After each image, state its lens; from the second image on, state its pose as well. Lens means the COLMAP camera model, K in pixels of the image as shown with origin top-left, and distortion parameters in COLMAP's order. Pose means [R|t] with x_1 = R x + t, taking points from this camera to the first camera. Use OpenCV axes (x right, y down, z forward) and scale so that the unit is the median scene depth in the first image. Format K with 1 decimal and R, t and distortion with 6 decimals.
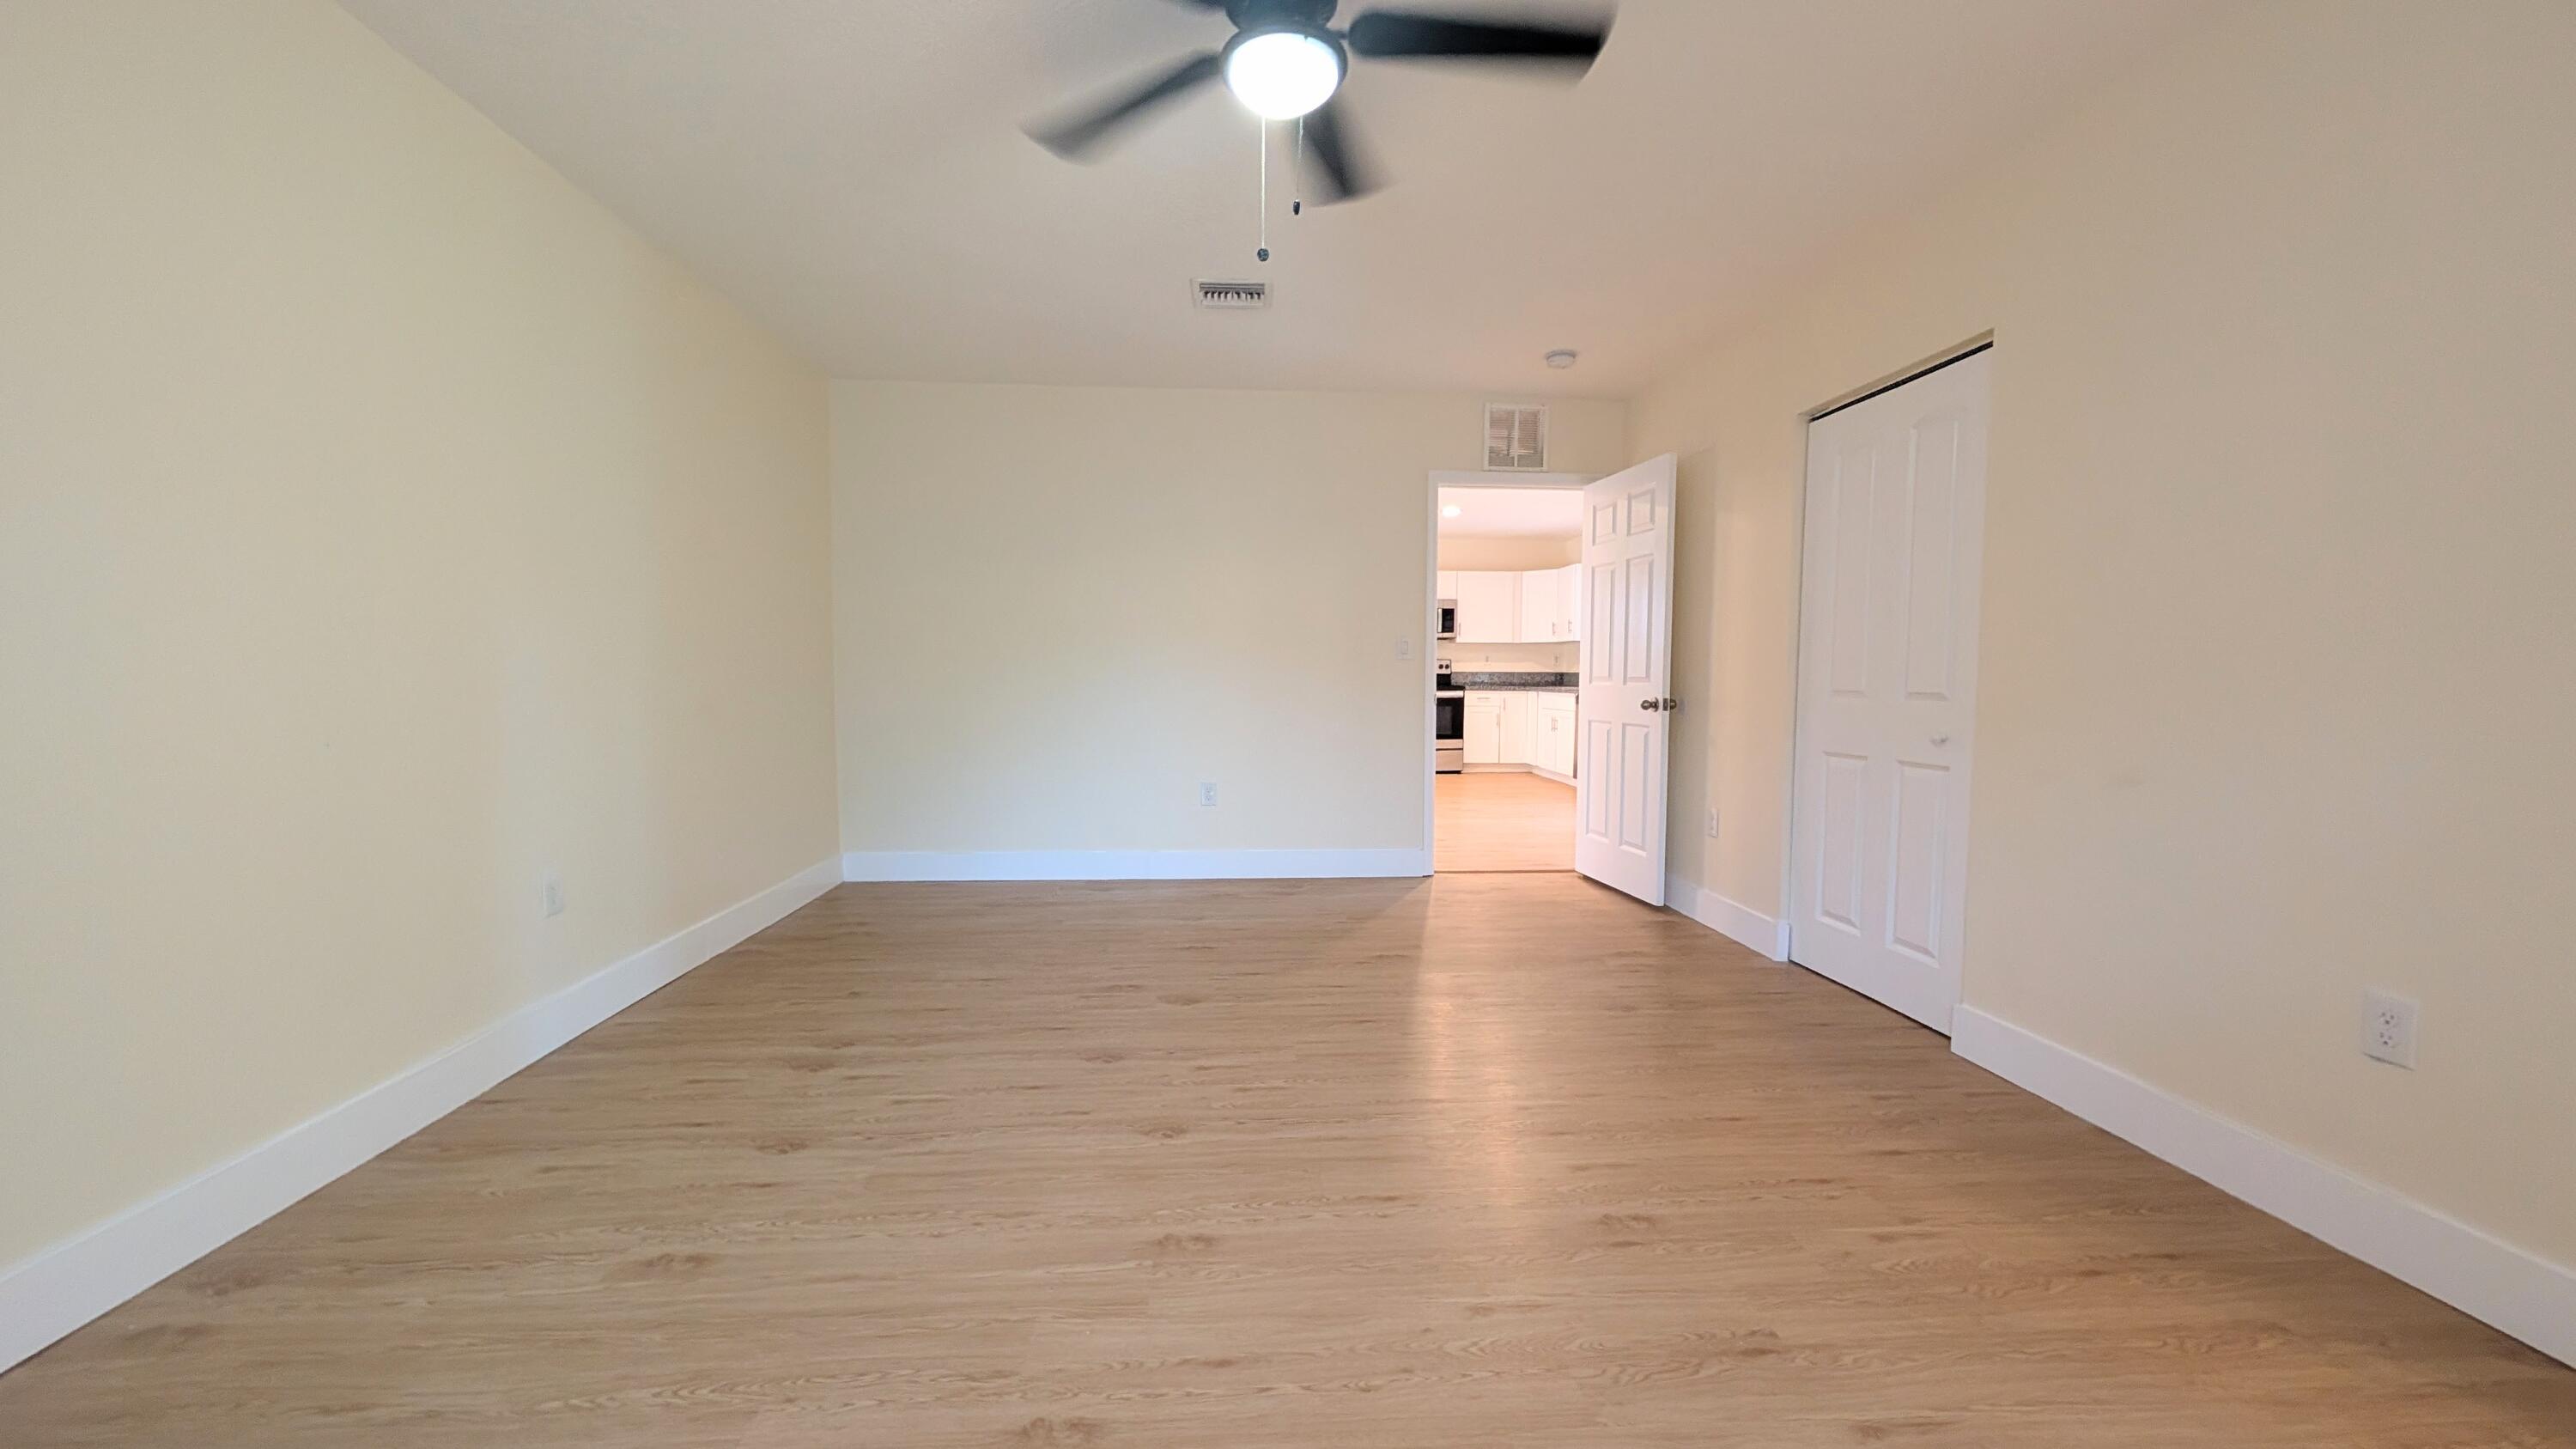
lens RADIAL K [[968.7, 0, 1288.0], [0, 968.7, 724.5], [0, 0, 1]] dist [0.000486, 0.000100]
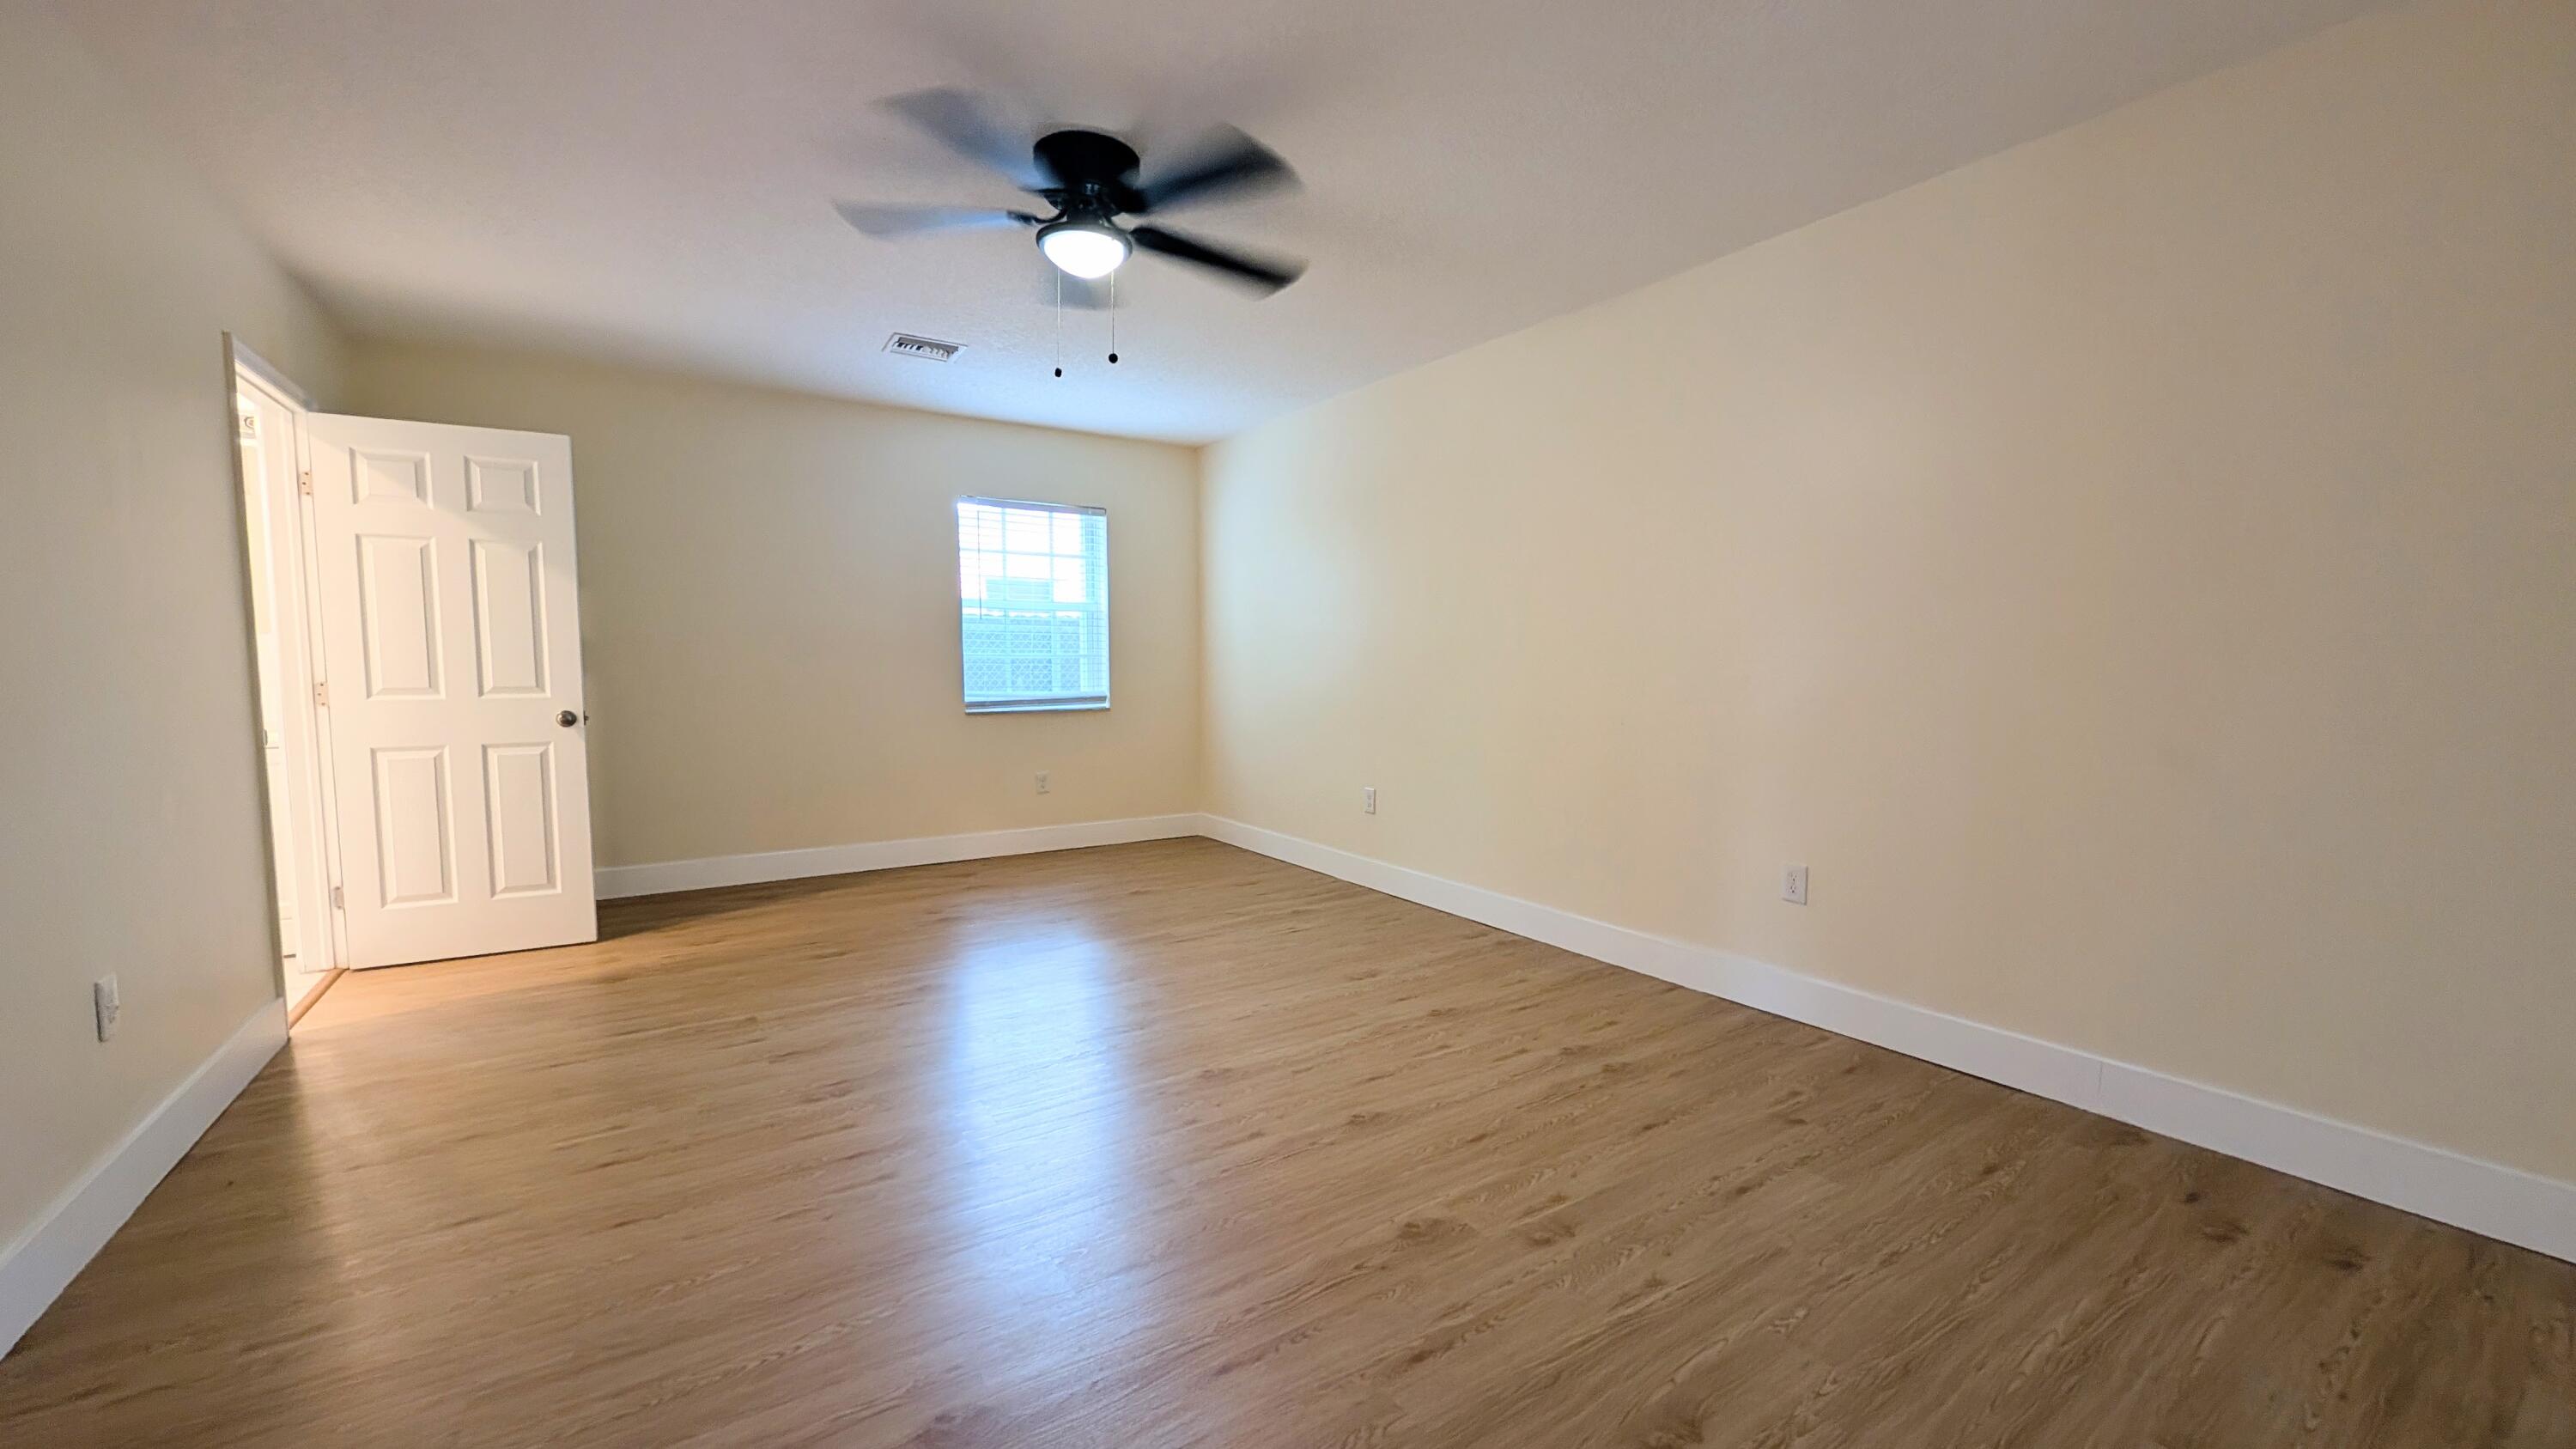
lens RADIAL K [[969.2, 0, 1288.5], [0, 969.2, 724.7], [0, 0, 1]] dist [0.000566, 0.000086]
pose [[-0.871396, 0.031901, -0.489541, 0.323379], [-0.030111, 0.992524, 0.118278, -0.134838], [0.489654, 0.117808, -0.863921, 1.791959]]
